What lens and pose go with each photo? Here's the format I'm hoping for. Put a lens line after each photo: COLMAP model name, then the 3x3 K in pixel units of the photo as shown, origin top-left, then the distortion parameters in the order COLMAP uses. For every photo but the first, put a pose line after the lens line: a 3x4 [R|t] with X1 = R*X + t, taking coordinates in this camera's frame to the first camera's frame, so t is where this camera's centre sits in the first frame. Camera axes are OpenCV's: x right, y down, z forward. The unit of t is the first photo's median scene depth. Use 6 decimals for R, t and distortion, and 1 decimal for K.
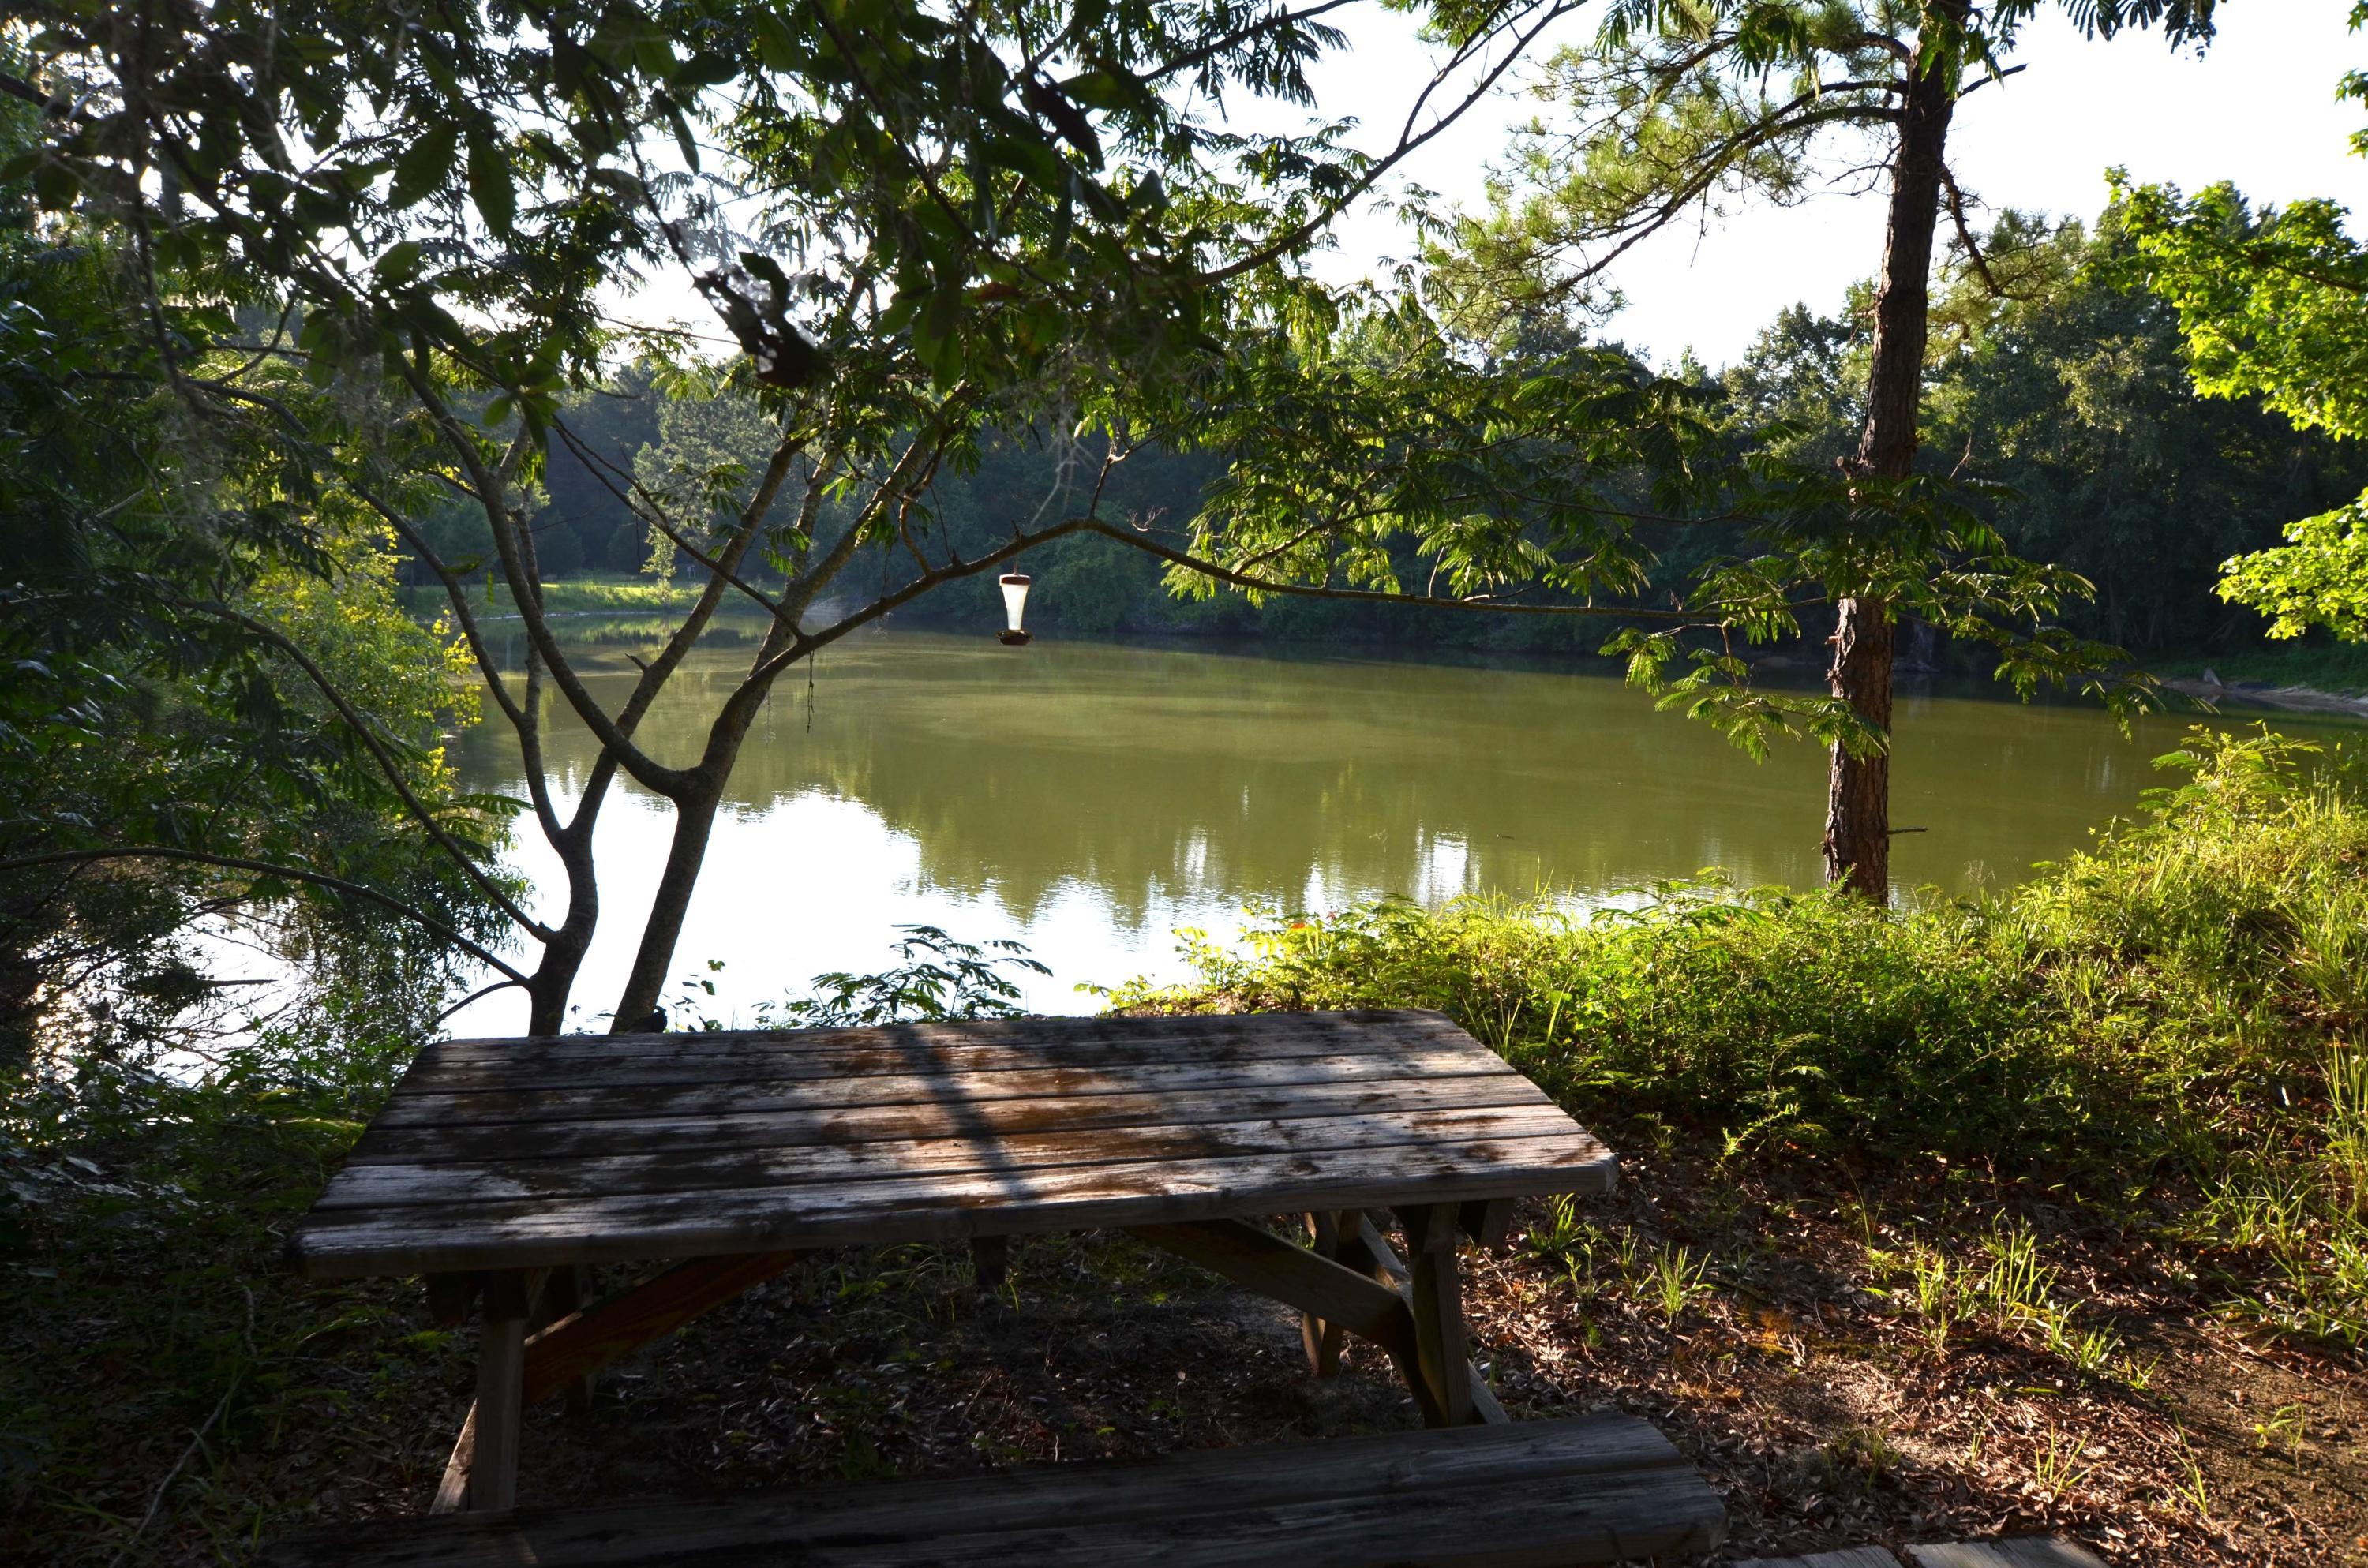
lens RADIAL K [[1915.6, 0, 1188.4], [0, 1915.6, 781.7], [0, 0, 1]] dist [0.007039, 0.018371]
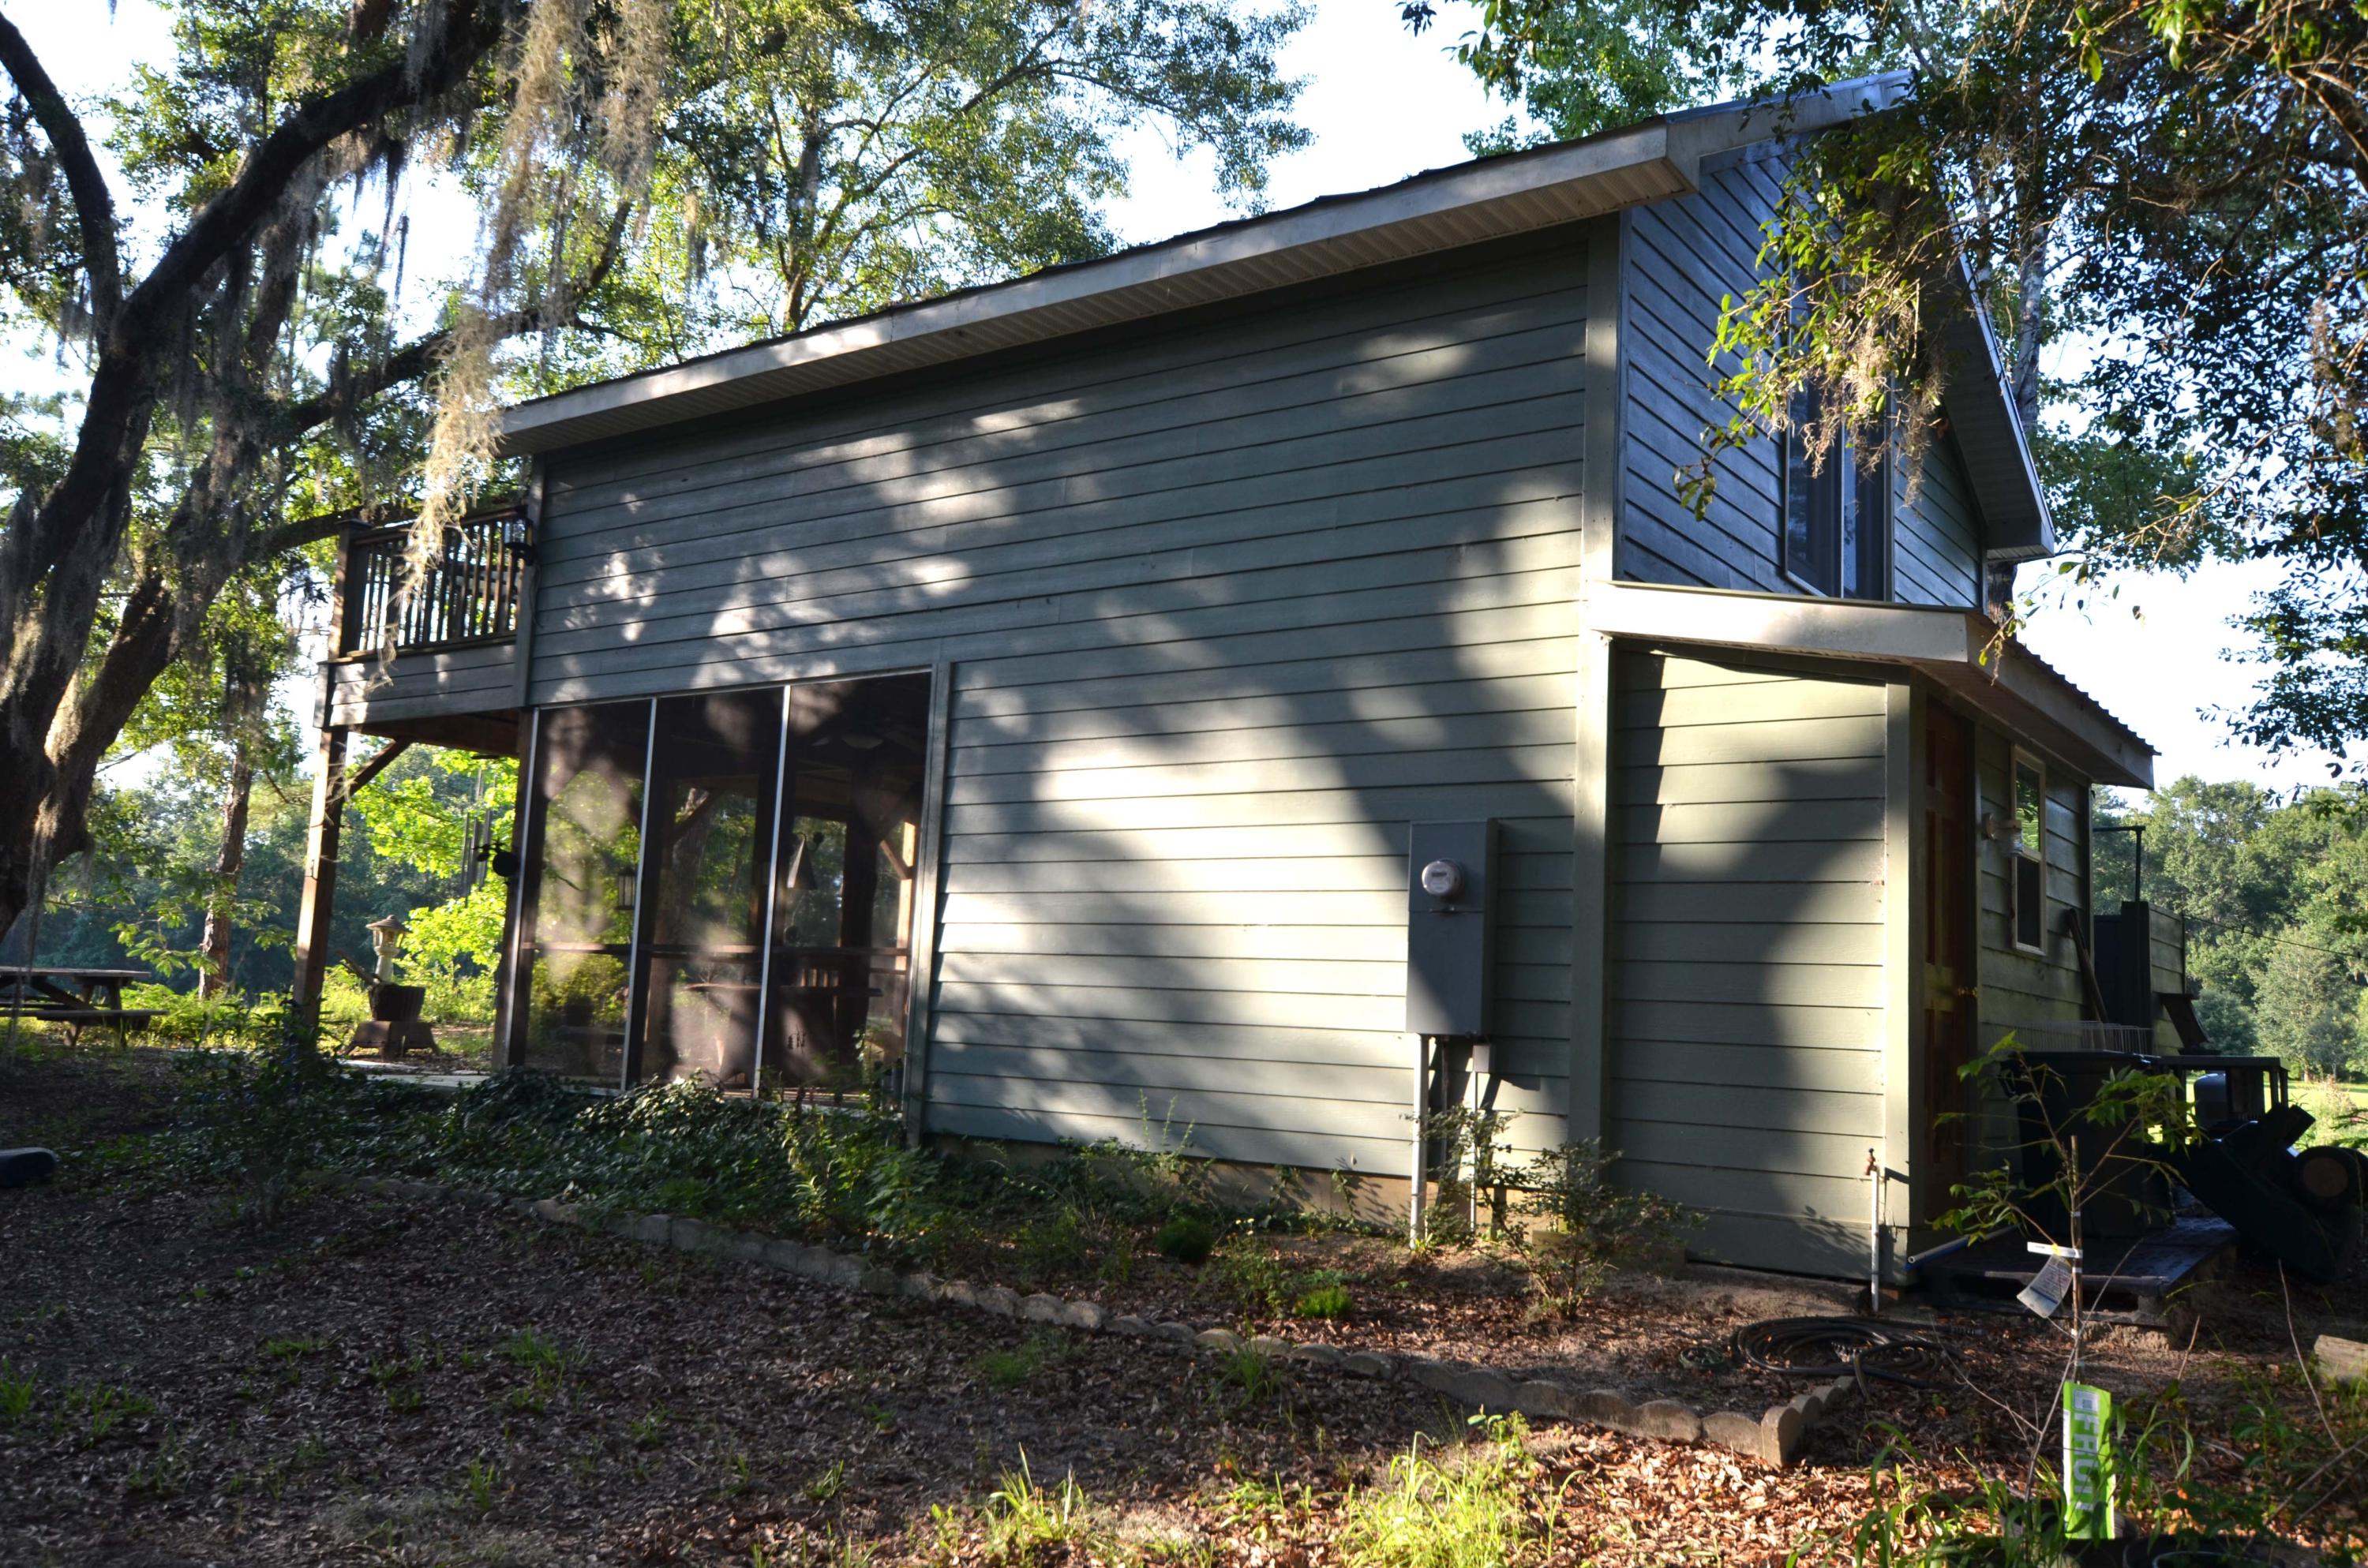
lens RADIAL K [[1915.6, 0, 1184.5], [0, 1915.6, 772.7], [0, 0, 1]] dist [0.007039, 0.018371]
pose [[0.709248, 0.102752, 0.697431, -0.062178], [0.056900, 0.977749, -0.201915, 0.034553], [-0.702659, 0.182892, 0.687620, -0.197322]]
